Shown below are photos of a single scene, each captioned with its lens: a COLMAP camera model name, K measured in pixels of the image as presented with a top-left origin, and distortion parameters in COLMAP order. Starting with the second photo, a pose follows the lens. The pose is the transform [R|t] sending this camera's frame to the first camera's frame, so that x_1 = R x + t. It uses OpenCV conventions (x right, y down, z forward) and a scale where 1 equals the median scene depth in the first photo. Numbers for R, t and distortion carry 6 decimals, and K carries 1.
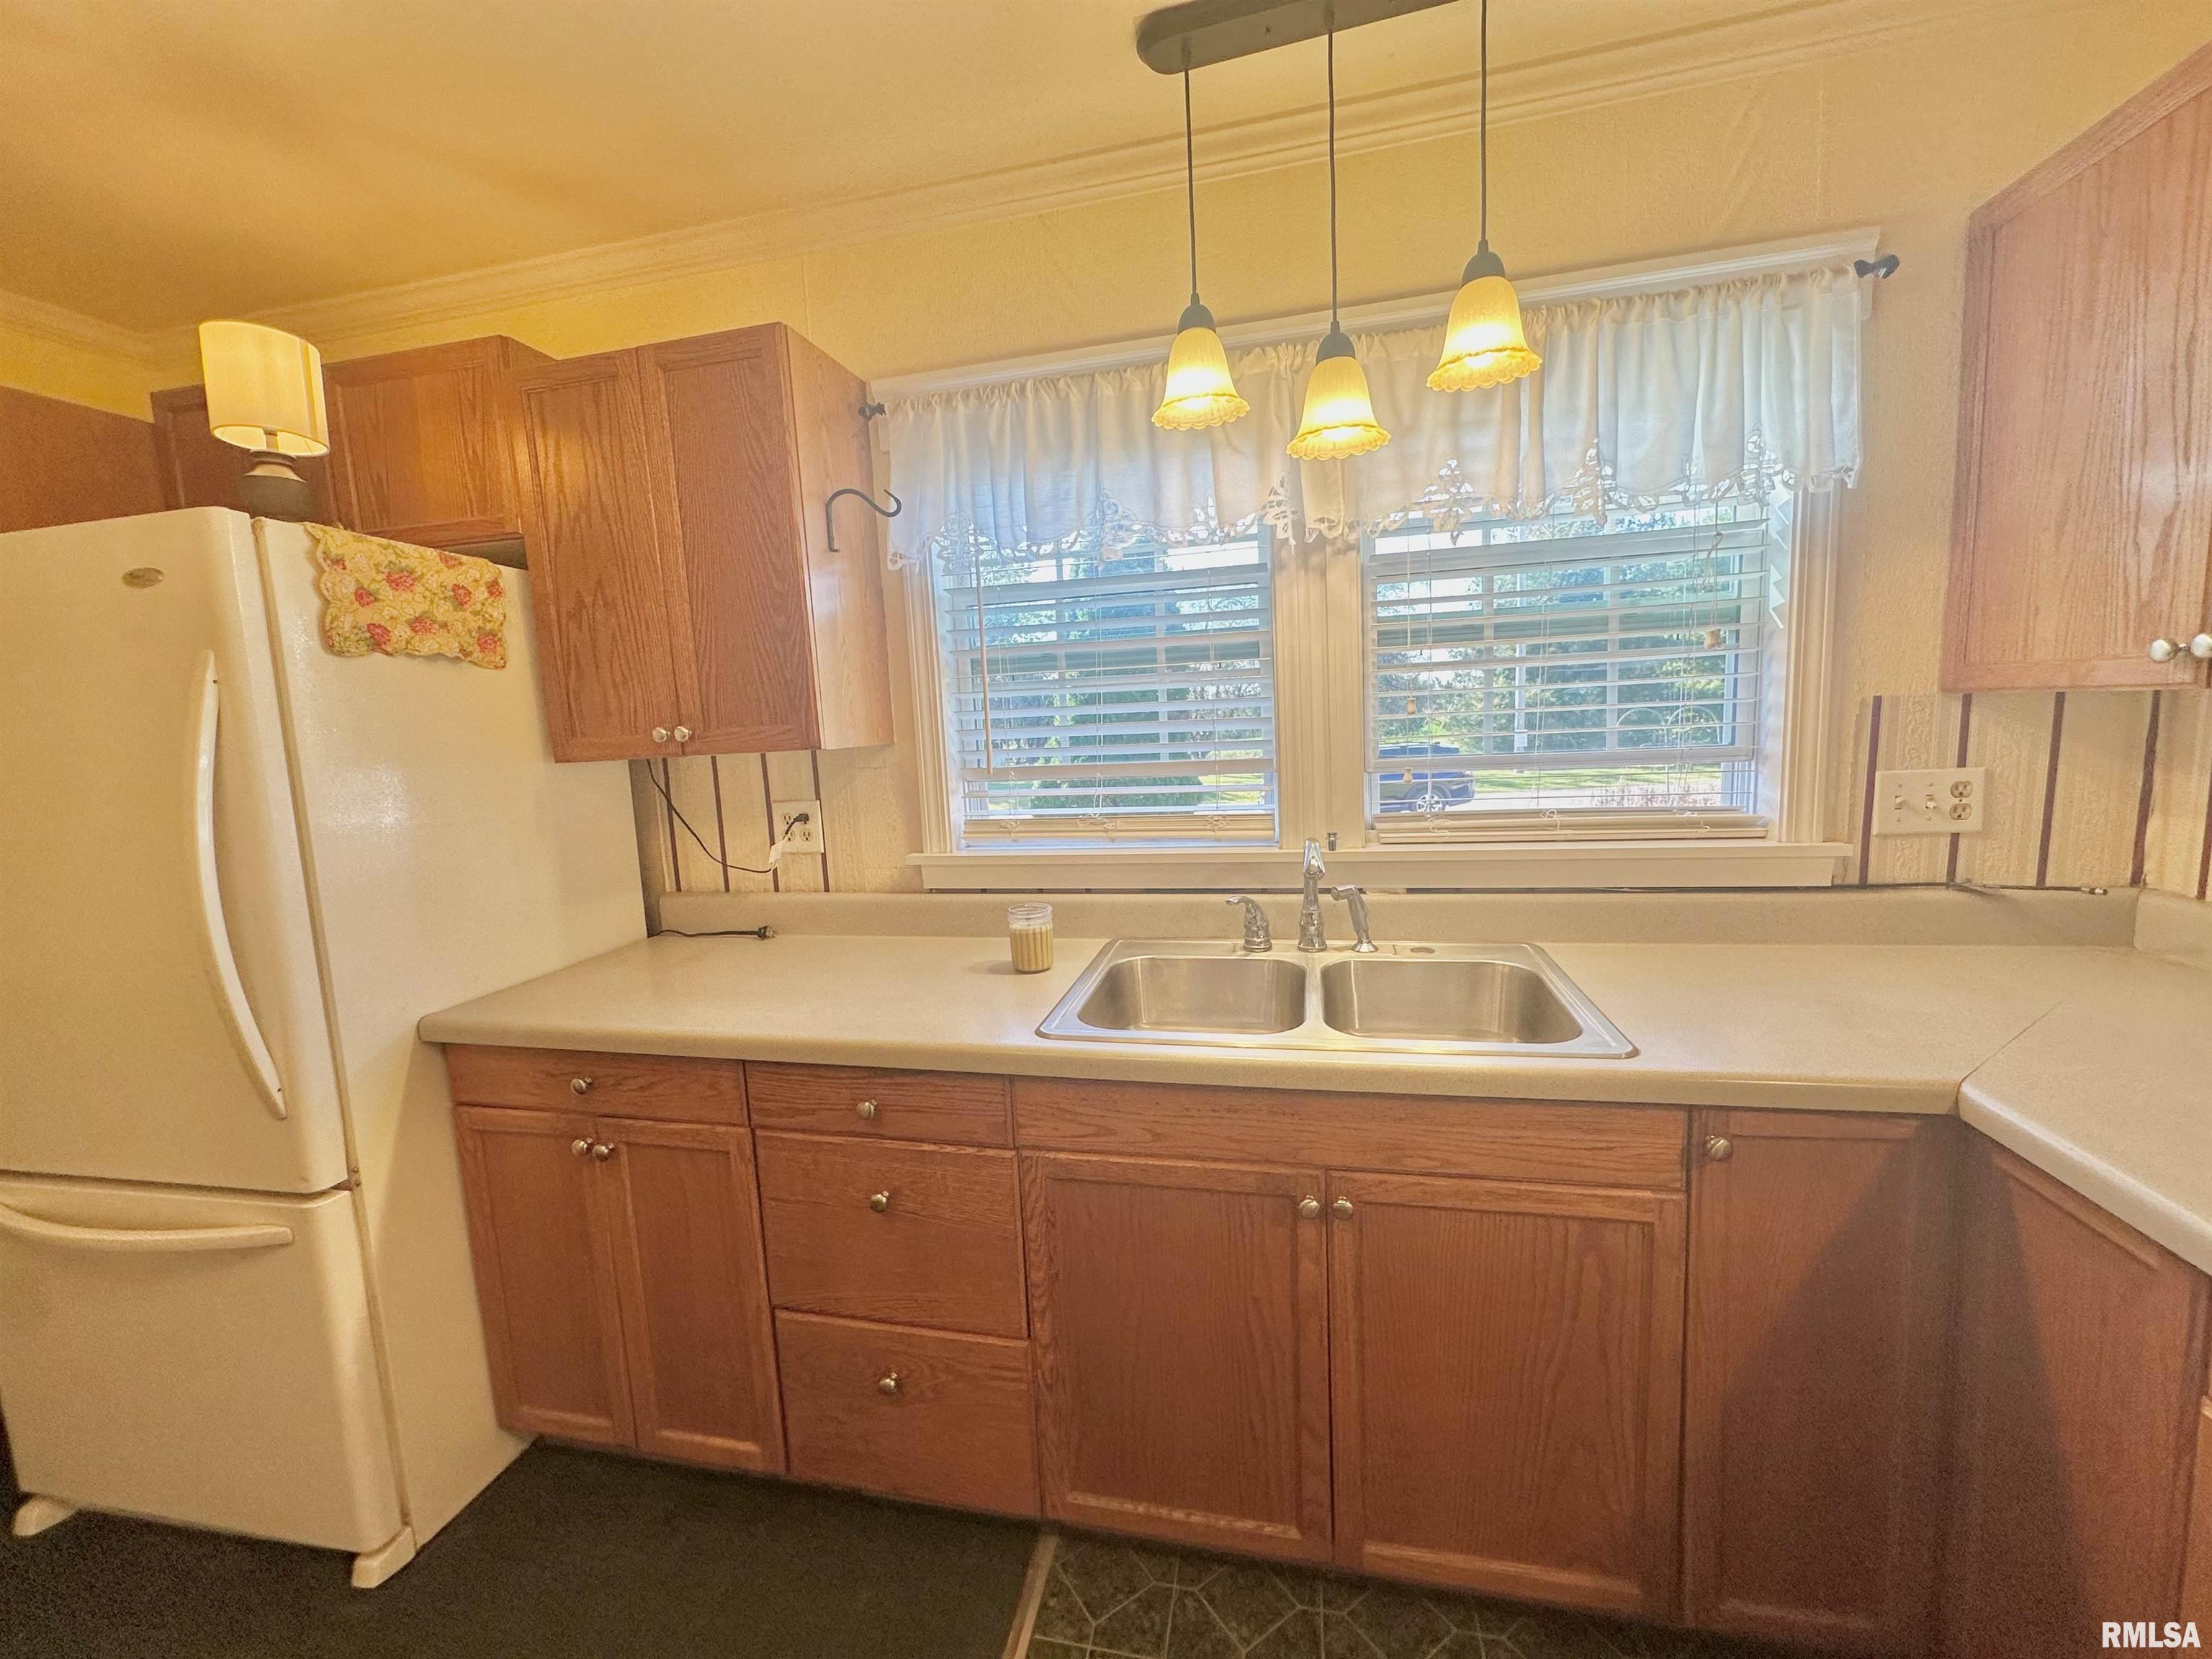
lens RADIAL K [[884.1, 0, 1107.3], [0, 884.1, 827.8], [0, 0, 1]] dist [-0.003174, 0.000619]
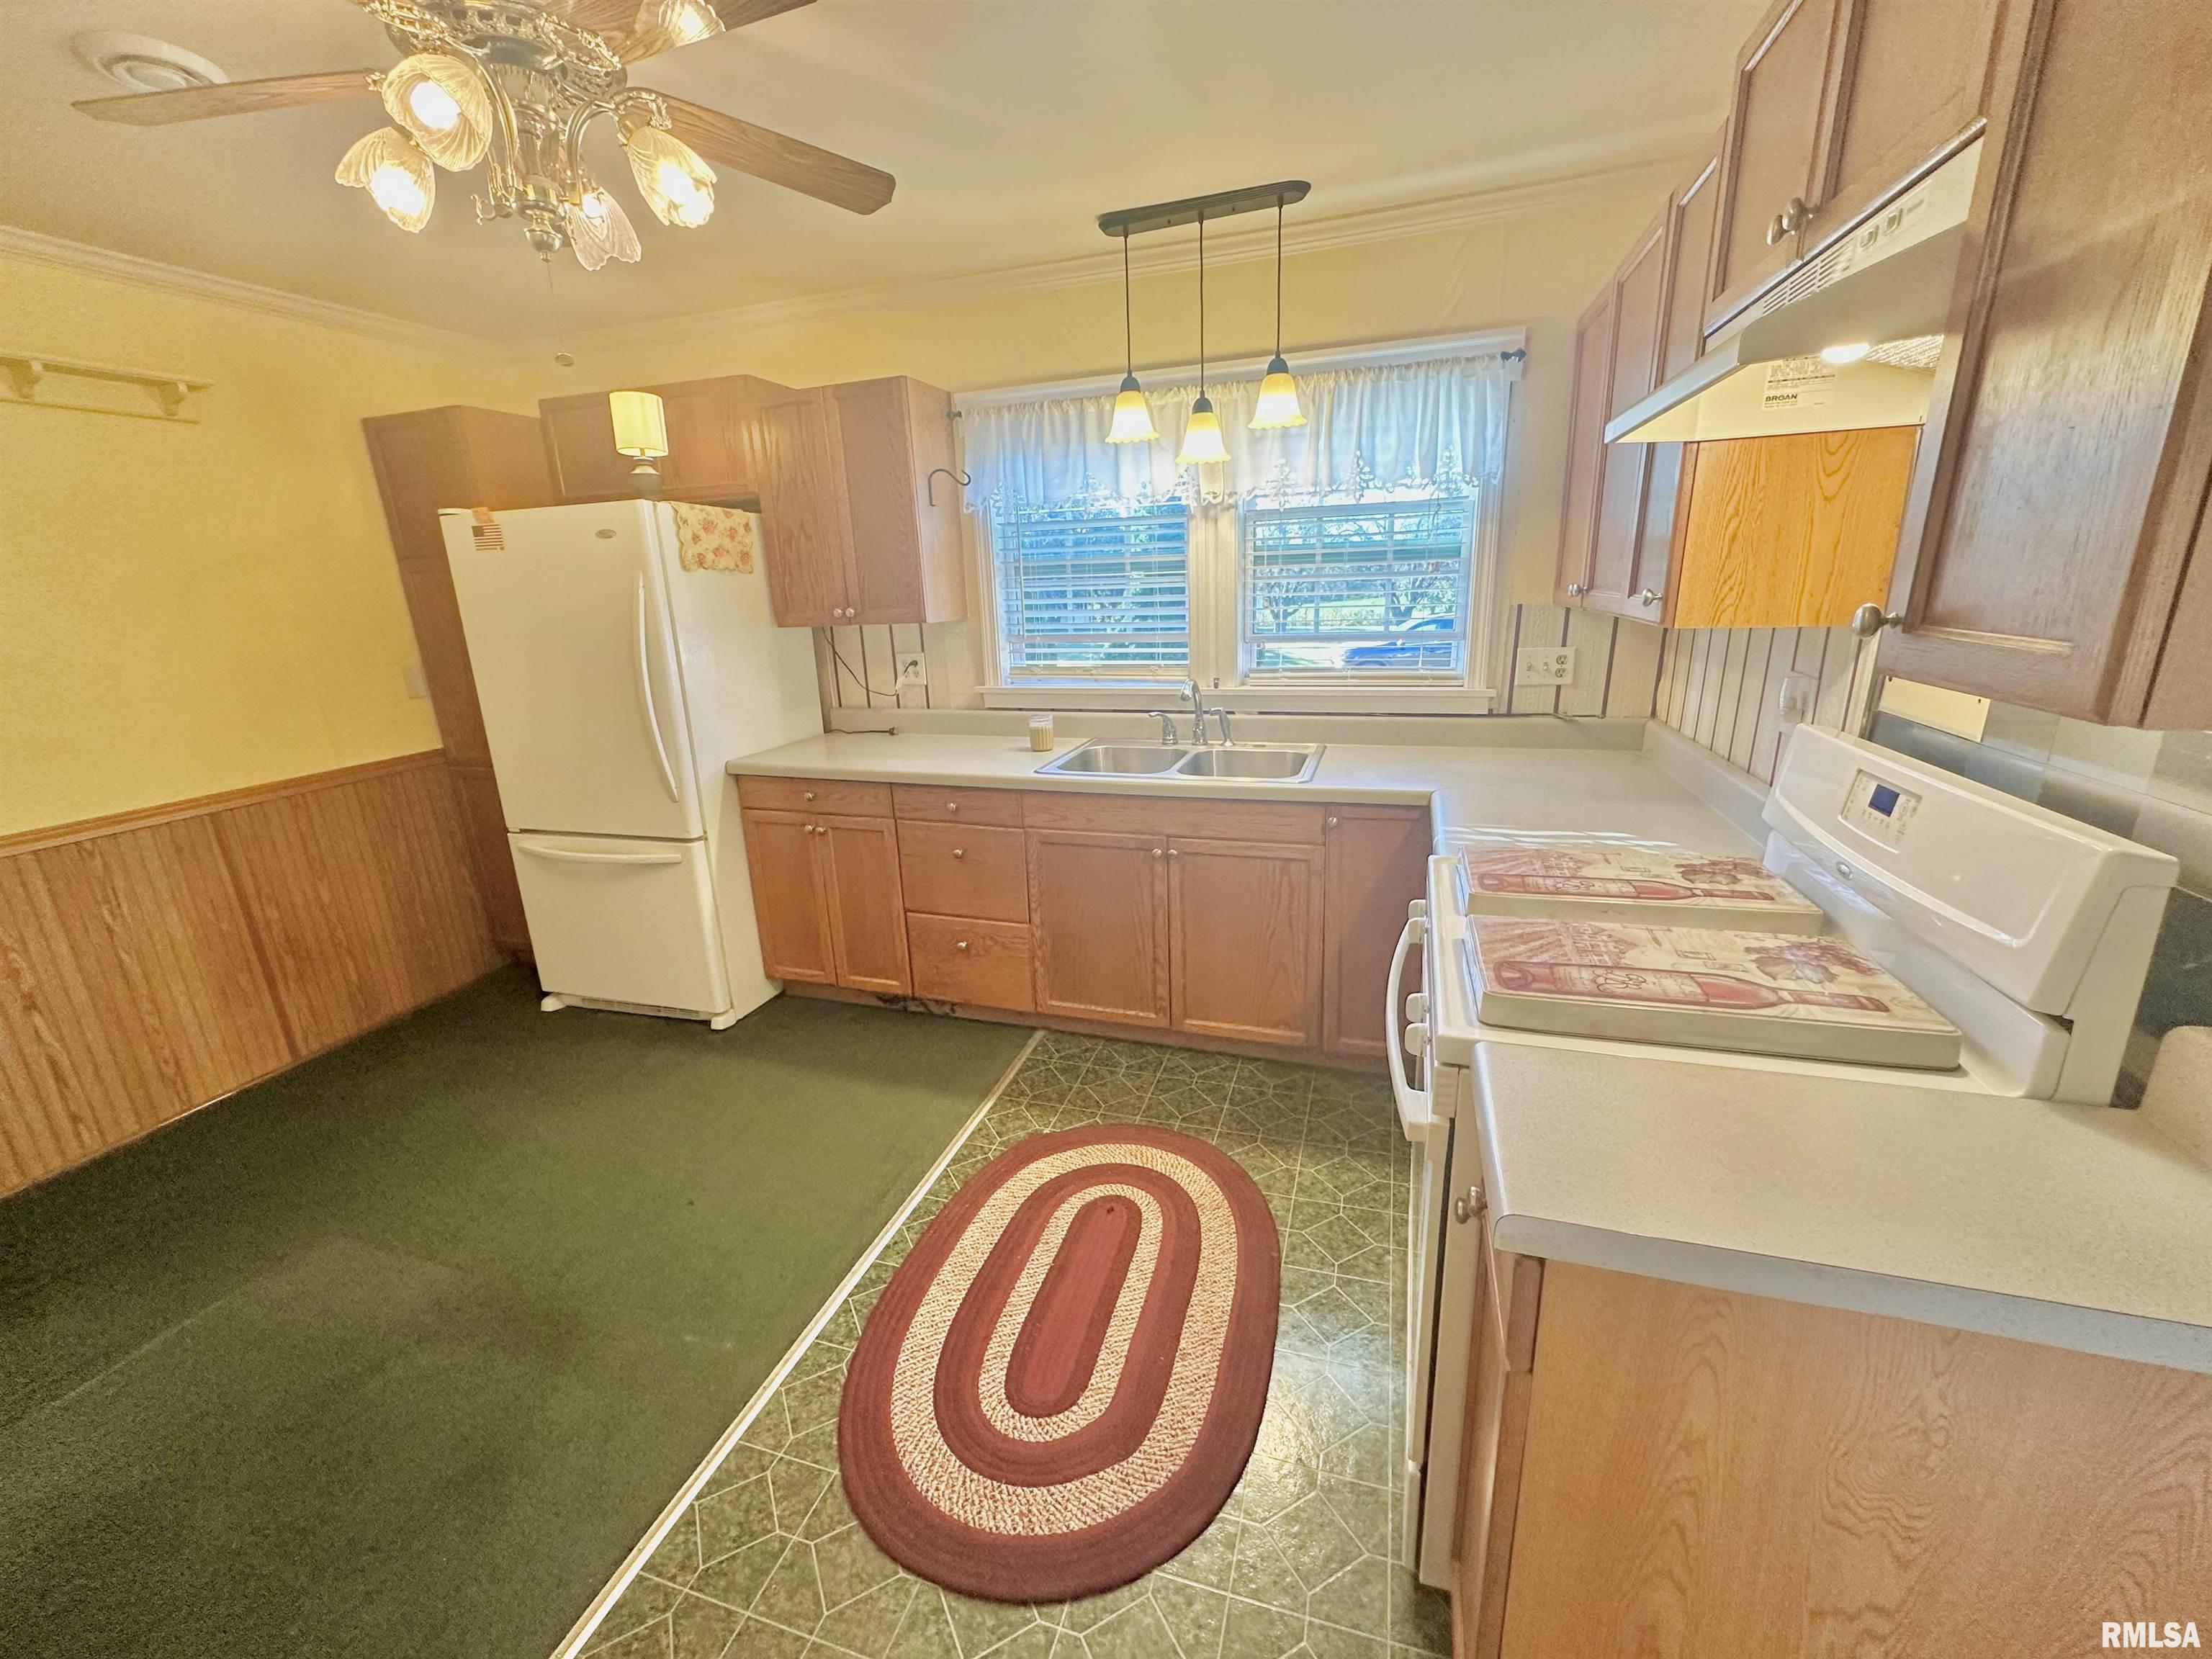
lens RADIAL K [[884.1, 0, 1102.1], [0, 884.1, 830.2], [0, 0, 1]] dist [-0.003174, 0.000619]
pose [[0.994706, 0.040660, -0.094370, 0.234259], [-0.025449, 0.987251, 0.157123, 0.037885], [0.099556, -0.153889, 0.983060, -0.856266]]
